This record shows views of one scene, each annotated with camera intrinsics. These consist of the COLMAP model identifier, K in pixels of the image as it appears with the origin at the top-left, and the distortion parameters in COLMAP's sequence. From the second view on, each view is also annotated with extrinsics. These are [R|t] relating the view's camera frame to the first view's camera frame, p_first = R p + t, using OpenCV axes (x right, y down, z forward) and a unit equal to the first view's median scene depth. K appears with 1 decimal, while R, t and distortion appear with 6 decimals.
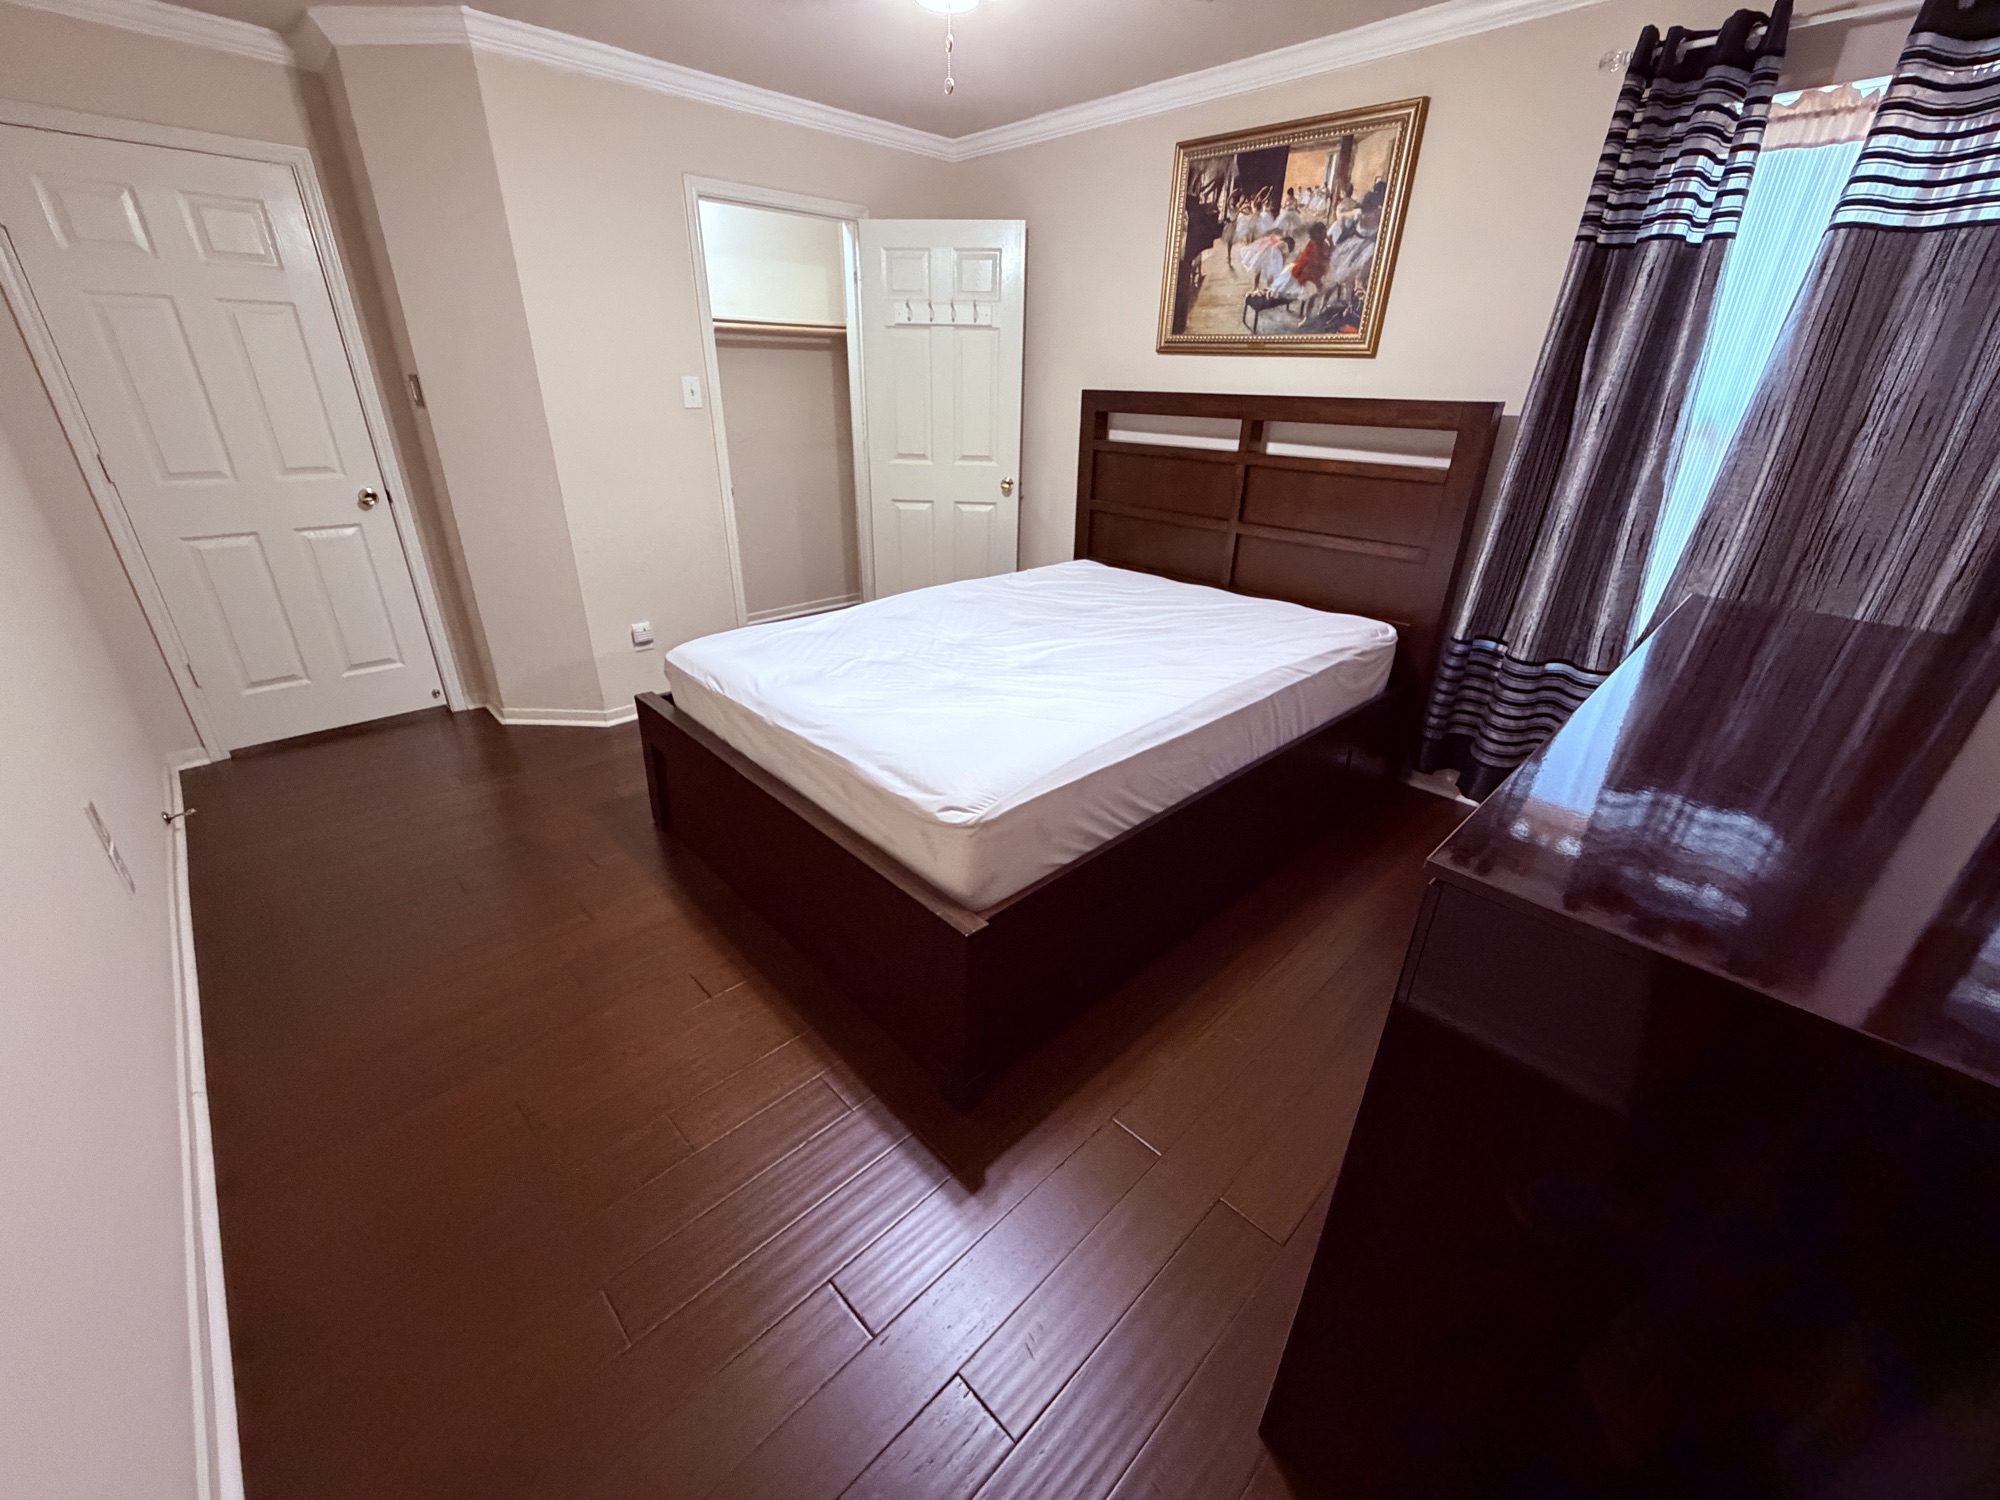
lens RADIAL K [[798.6, 0, 999.1], [0, 798.6, 741.7], [0, 0, 1]] dist [0.002004, 0.001033]
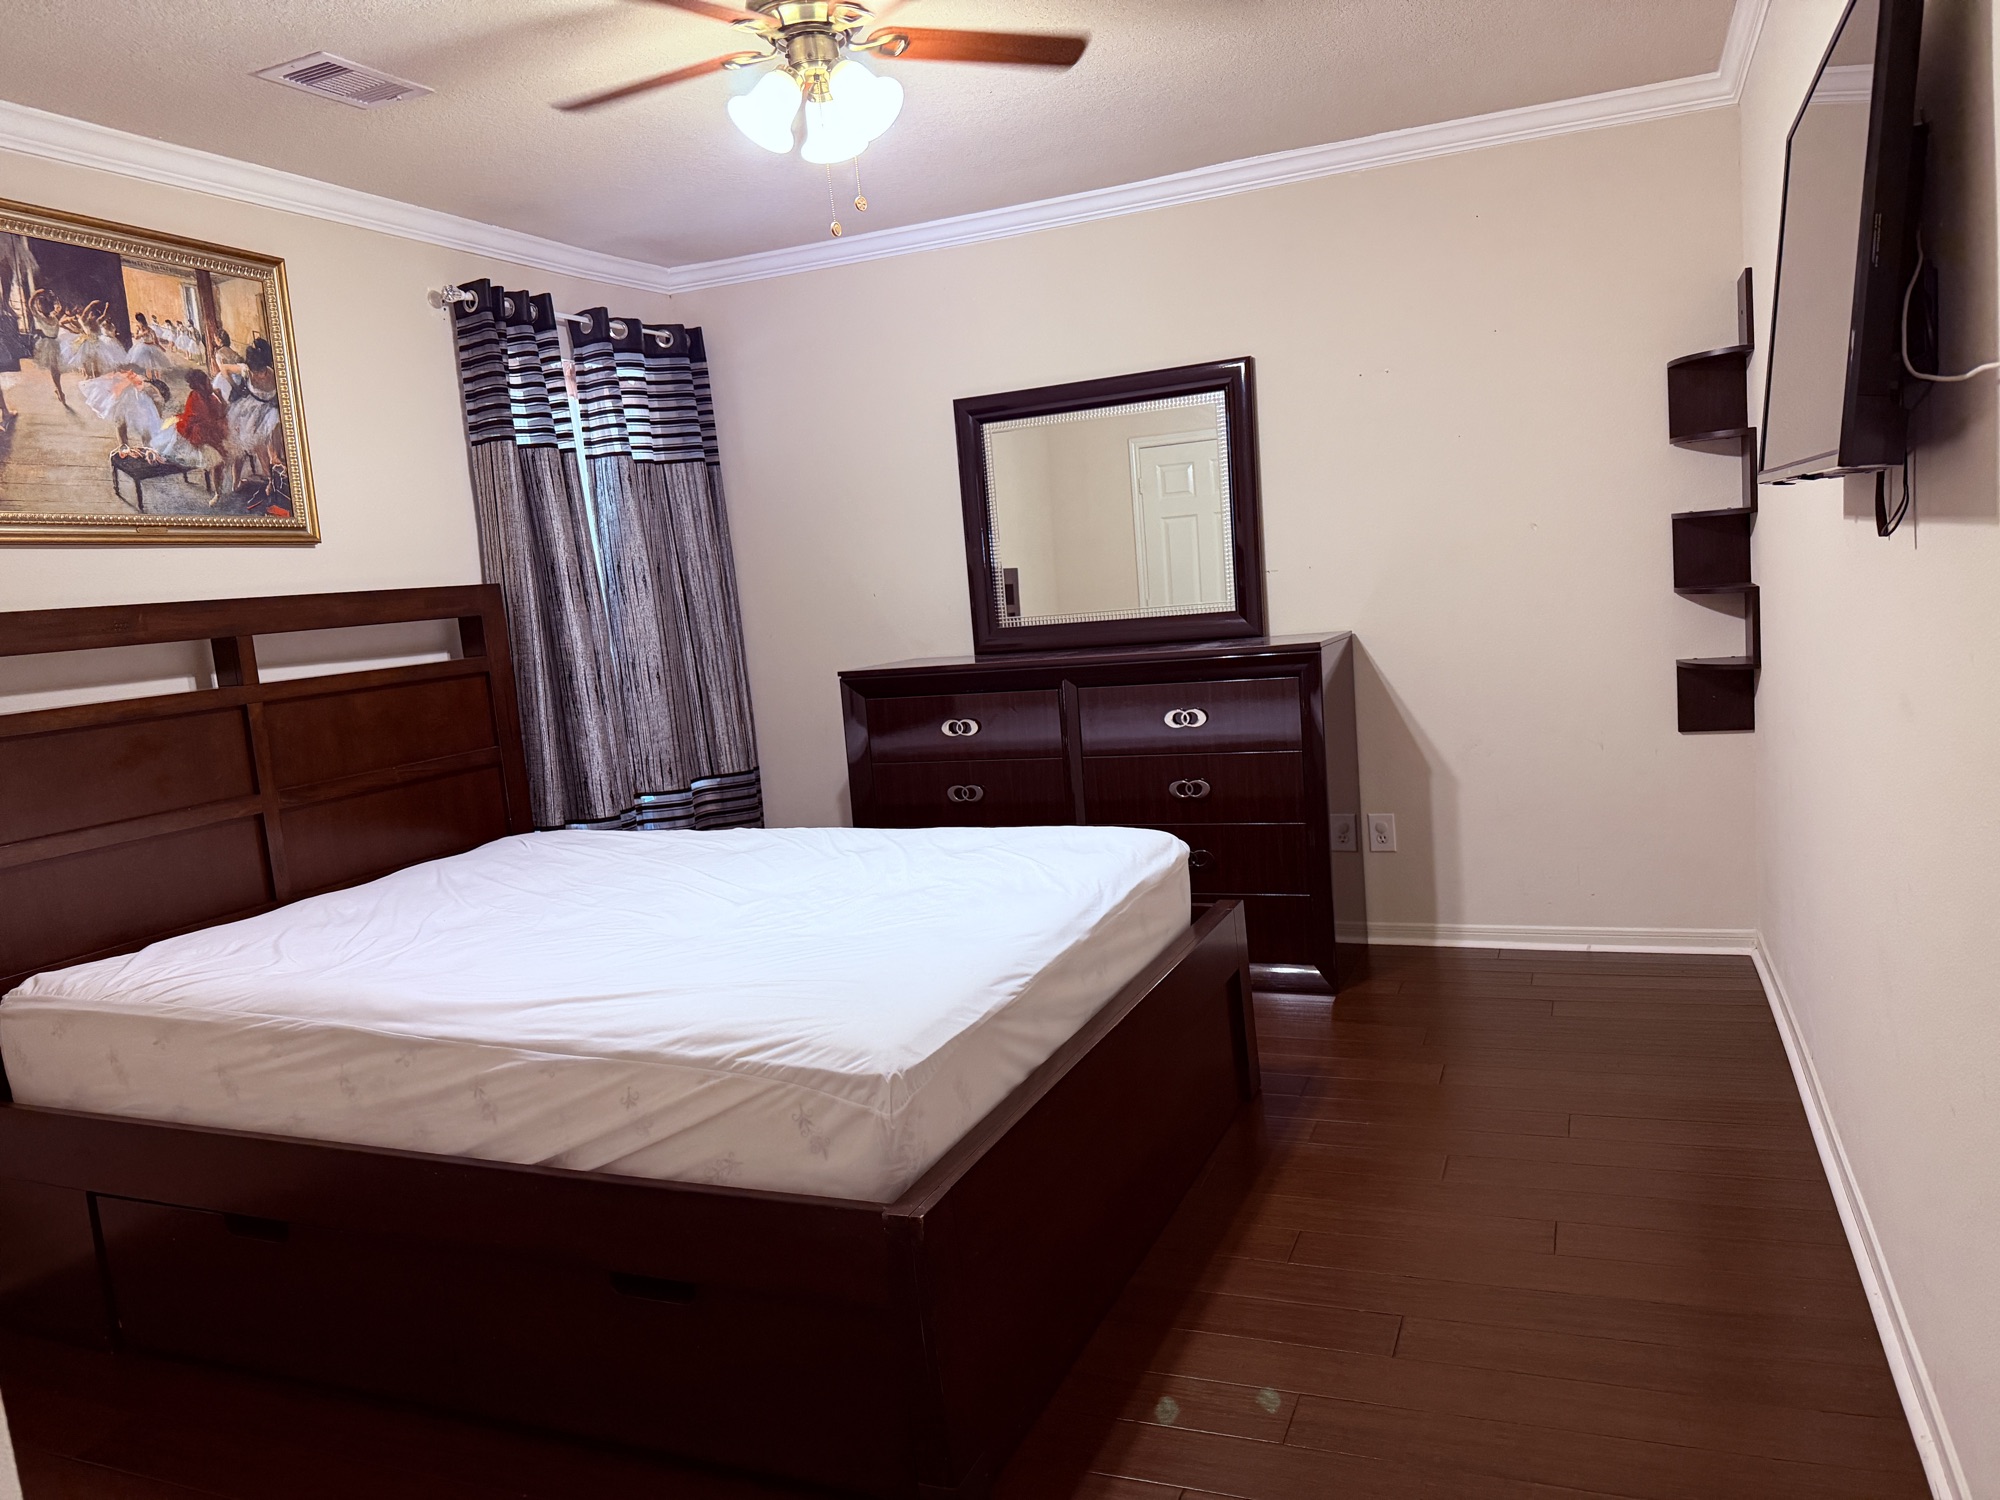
lens RADIAL K [[1440.8, 0, 997.8], [0, 1440.8, 752.9], [0, 0, 1]] dist [0.058910, -0.058328]
pose [[-0.396840, -0.108072, 0.911503, -1.013501], [0.443012, 0.847175, 0.293319, -0.415704], [-0.803902, 0.520207, -0.288315, 0.940984]]
